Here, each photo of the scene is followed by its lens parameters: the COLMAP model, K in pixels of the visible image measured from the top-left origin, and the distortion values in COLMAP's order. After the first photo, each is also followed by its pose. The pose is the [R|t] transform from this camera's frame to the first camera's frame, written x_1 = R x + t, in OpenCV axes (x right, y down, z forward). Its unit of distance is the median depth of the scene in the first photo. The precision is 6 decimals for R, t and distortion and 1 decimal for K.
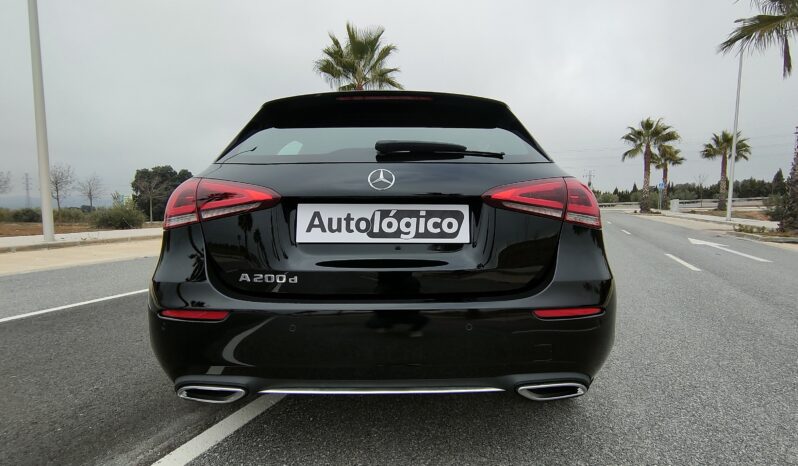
lens RADIAL K [[379.4, 0, 399.0], [0, 379.4, 233.0], [0, 0, 1]] dist [0.000238, -0.000023]
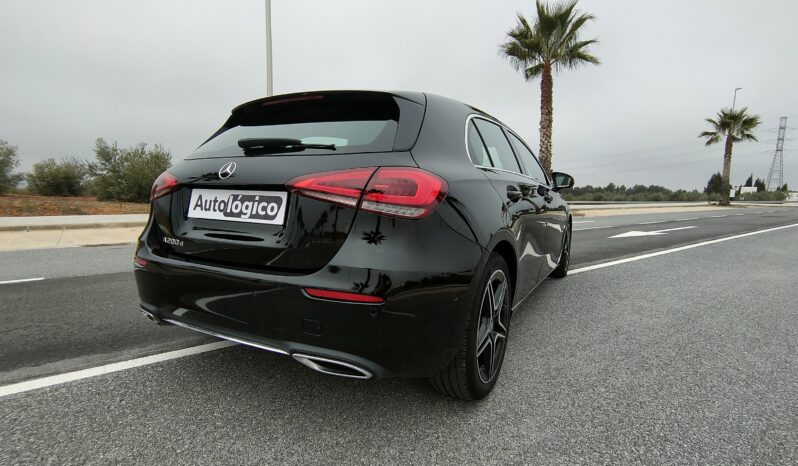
lens RADIAL K [[394.1, 0, 415.2], [0, 394.1, 232.6], [0, 0, 1]] dist [-0.000156, -0.000003]
pose [[0.881976, 0.067071, -0.466497, 1.112288], [-0.053777, 0.997679, 0.041768, -0.022398], [0.468216, -0.011751, 0.883536, 0.122594]]
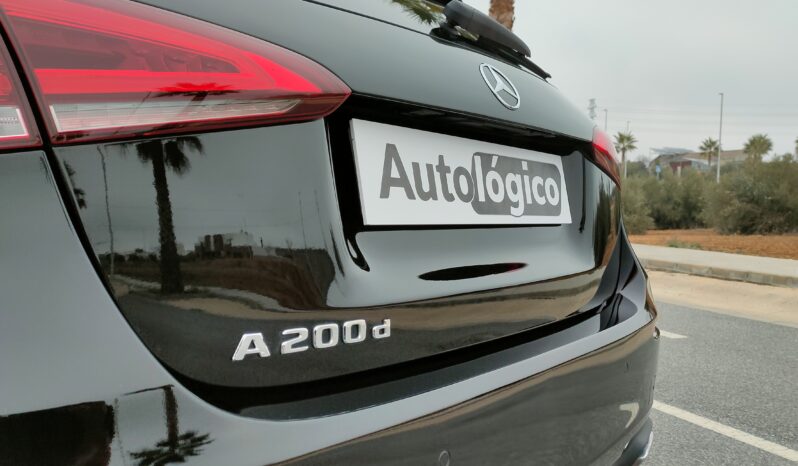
lens RADIAL K [[629.5, 0, 399.0], [0, 629.5, 233.0], [0, 0, 1]] dist [0.070341, -0.003096]
pose [[0.652542, -0.019129, 0.757511, -0.694002], [0.026852, 0.999637, 0.002113, 0.031384], [-0.757277, 0.018962, 0.652819, 0.582086]]
